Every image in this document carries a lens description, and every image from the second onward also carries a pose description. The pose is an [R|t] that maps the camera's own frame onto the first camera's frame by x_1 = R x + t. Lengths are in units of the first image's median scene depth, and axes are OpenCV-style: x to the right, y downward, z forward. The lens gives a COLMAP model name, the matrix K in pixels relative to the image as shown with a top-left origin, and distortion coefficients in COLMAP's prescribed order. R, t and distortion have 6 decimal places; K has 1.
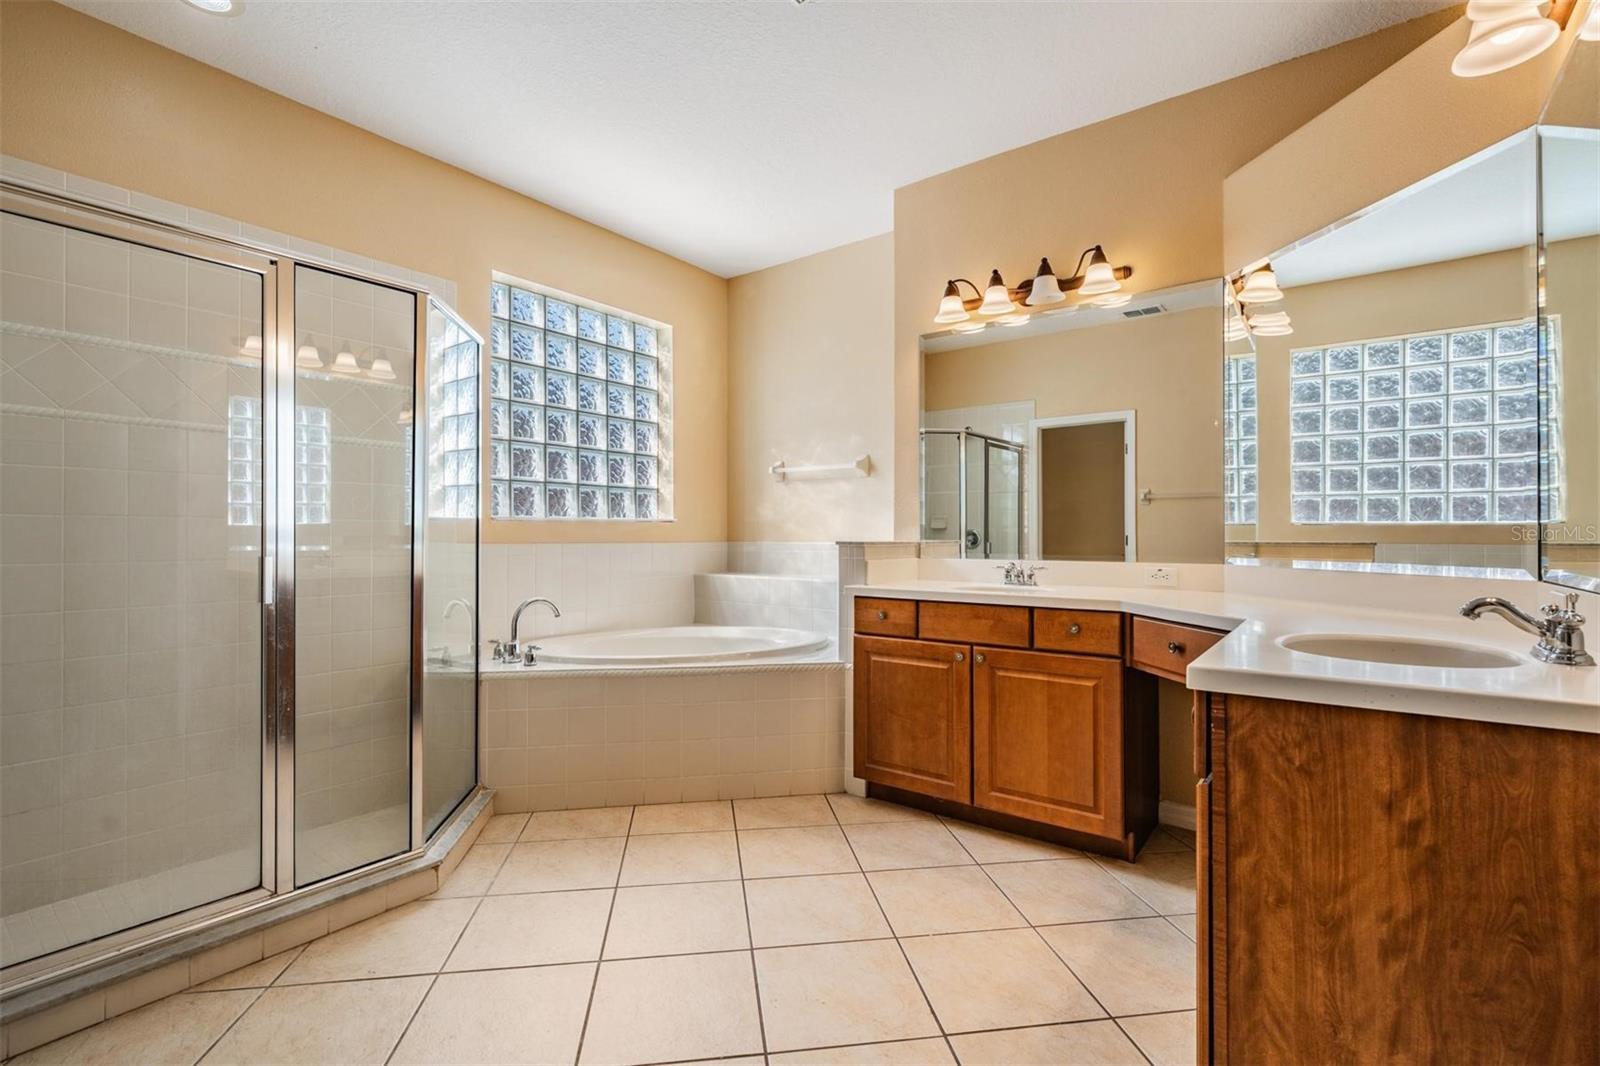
lens RADIAL K [[736.2, 0, 802.3], [0, 736.2, 531.0], [0, 0, 1]] dist [0.004010, -0.000652]
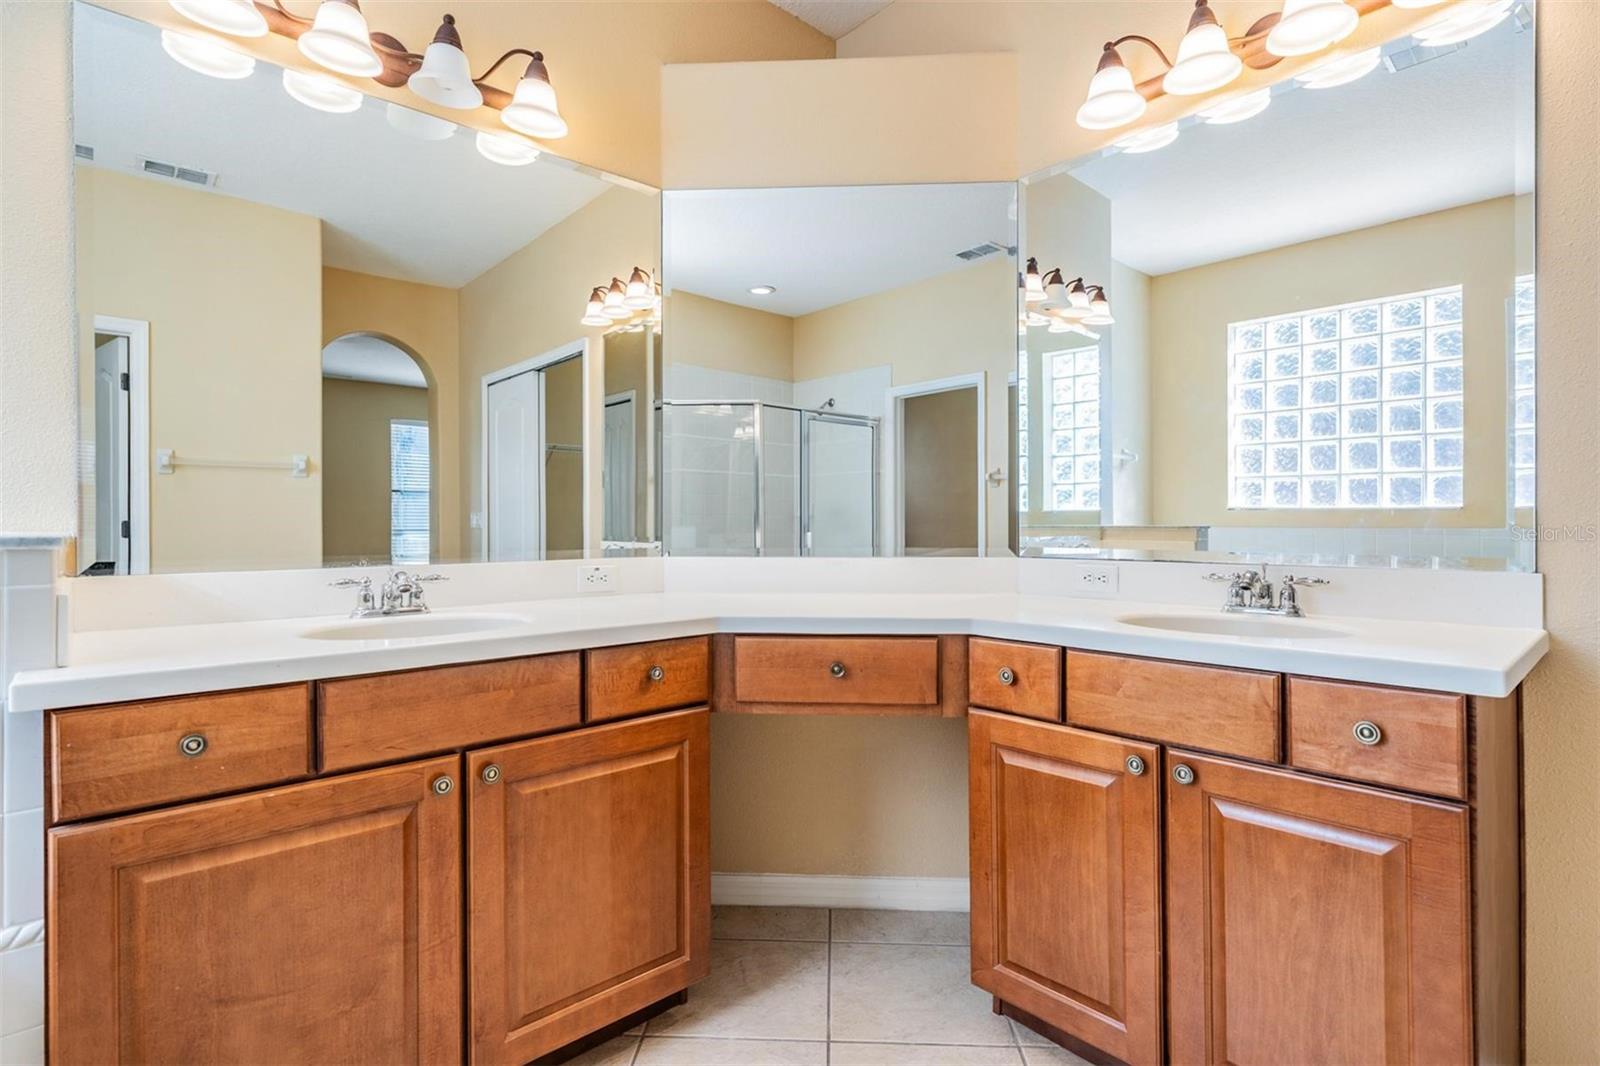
lens RADIAL K [[781.1, 0, 791.4], [0, 781.1, 523.9], [0, 0, 1]] dist [0.004736, -0.002064]
pose [[0.194470, -0.001078, 0.980908, -0.222123], [-0.005348, 0.999983, 0.002160, 0.007686], [-0.980894, -0.005666, 0.194461, 0.713566]]
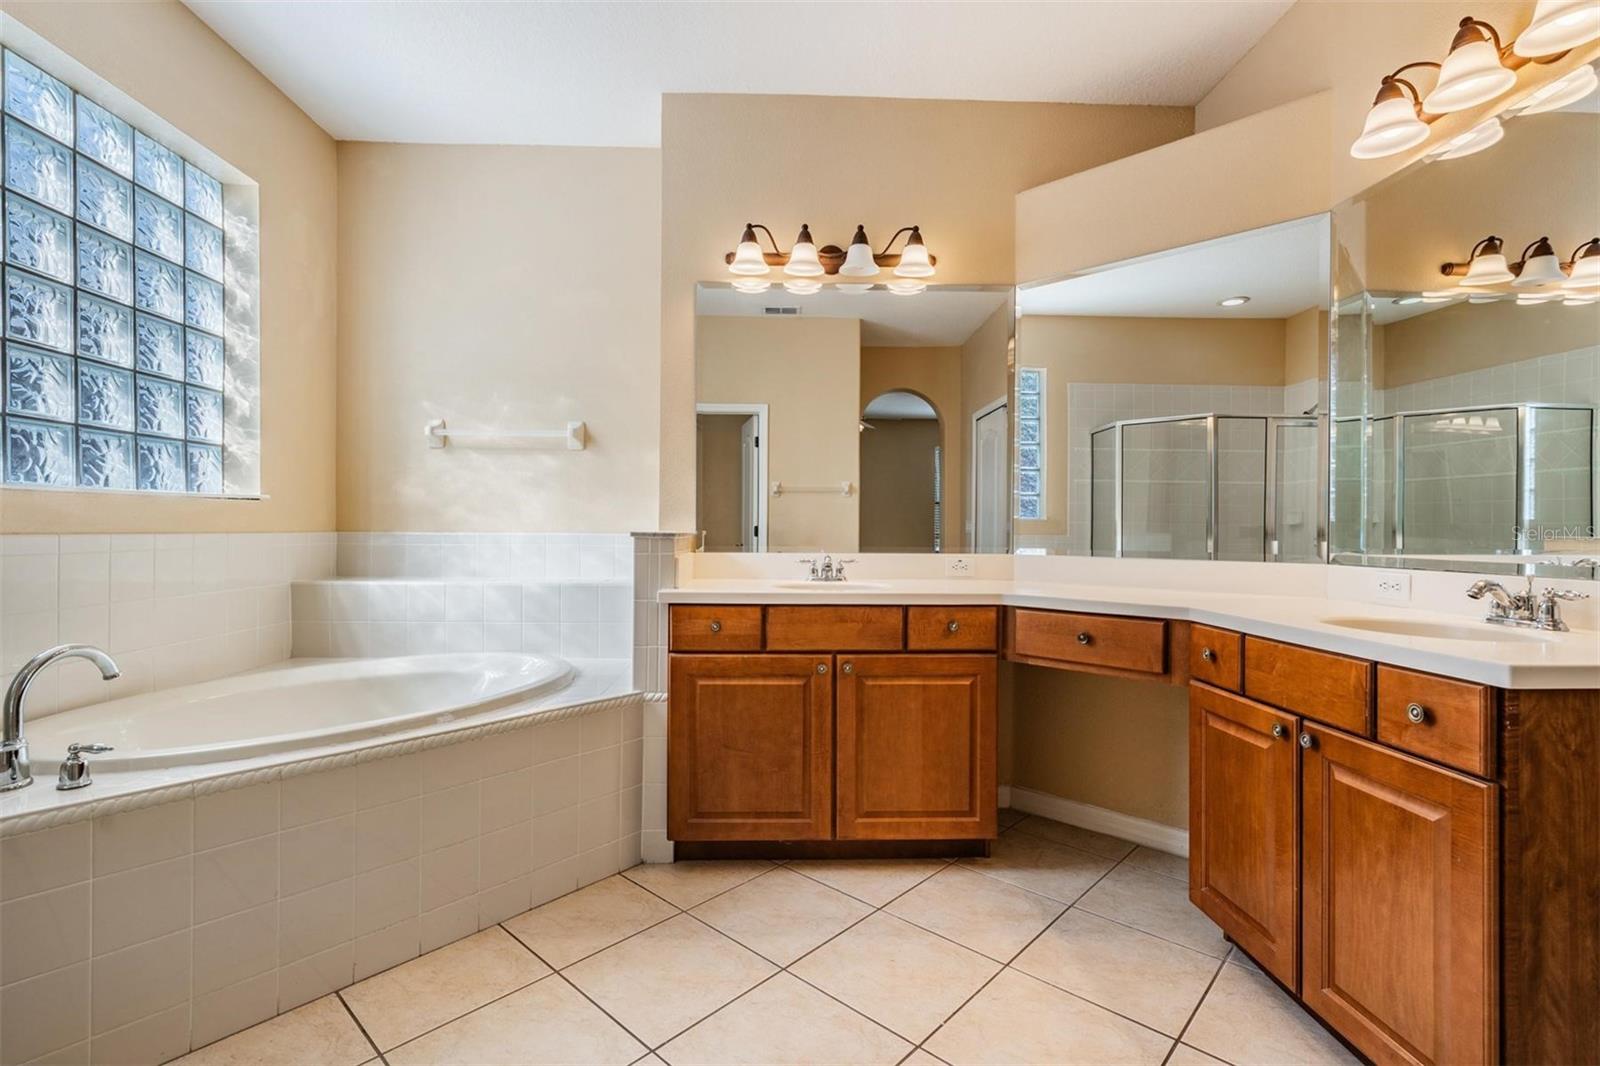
lens RADIAL K [[736.2, 0, 804.9], [0, 736.2, 529.9], [0, 0, 1]] dist [0.004010, -0.000652]
pose [[0.776067, 0.004081, 0.630638, -0.344374], [-0.011304, 0.999908, 0.007440, 0.005057], [-0.630550, -0.012903, 0.776042, 0.365882]]
